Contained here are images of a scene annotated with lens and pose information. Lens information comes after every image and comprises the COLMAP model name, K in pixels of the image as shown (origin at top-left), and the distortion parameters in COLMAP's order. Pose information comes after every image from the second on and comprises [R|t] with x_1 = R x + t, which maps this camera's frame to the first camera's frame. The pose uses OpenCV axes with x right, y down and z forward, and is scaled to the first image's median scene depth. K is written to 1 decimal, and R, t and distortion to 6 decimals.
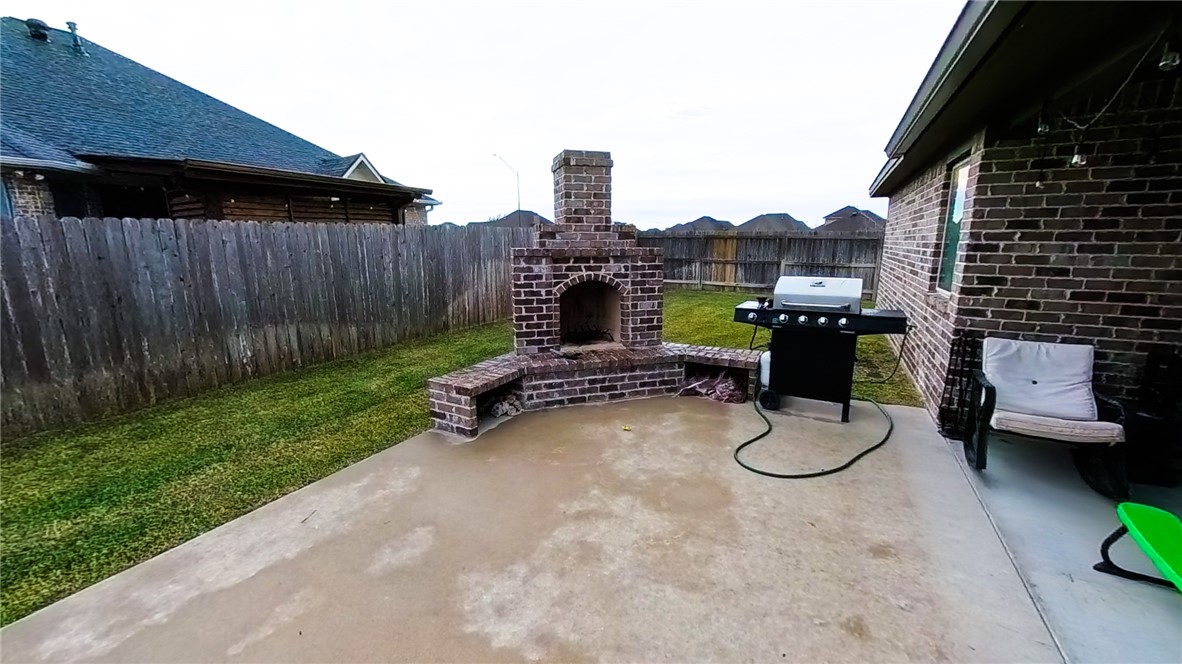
lens RADIAL K [[444.0, 0, 590.3], [0, 444.0, 334.0], [0, 0, 1]] dist [-0.030002, 0.002893]
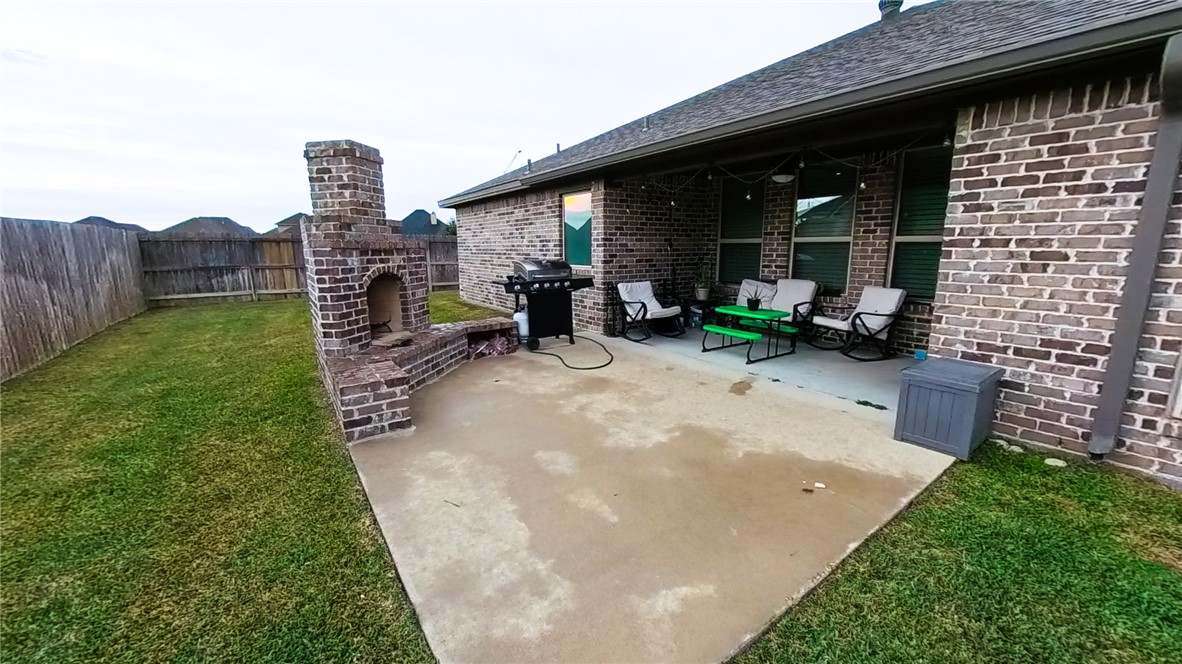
lens RADIAL K [[444.0, 0, 588.8], [0, 444.0, 334.1], [0, 0, 1]] dist [-0.030002, 0.002893]
pose [[0.438875, -0.171910, 0.881950, -0.908721], [0.186592, 0.977568, 0.097696, 0.009394], [-0.878961, 0.121688, 0.461107, 0.166810]]
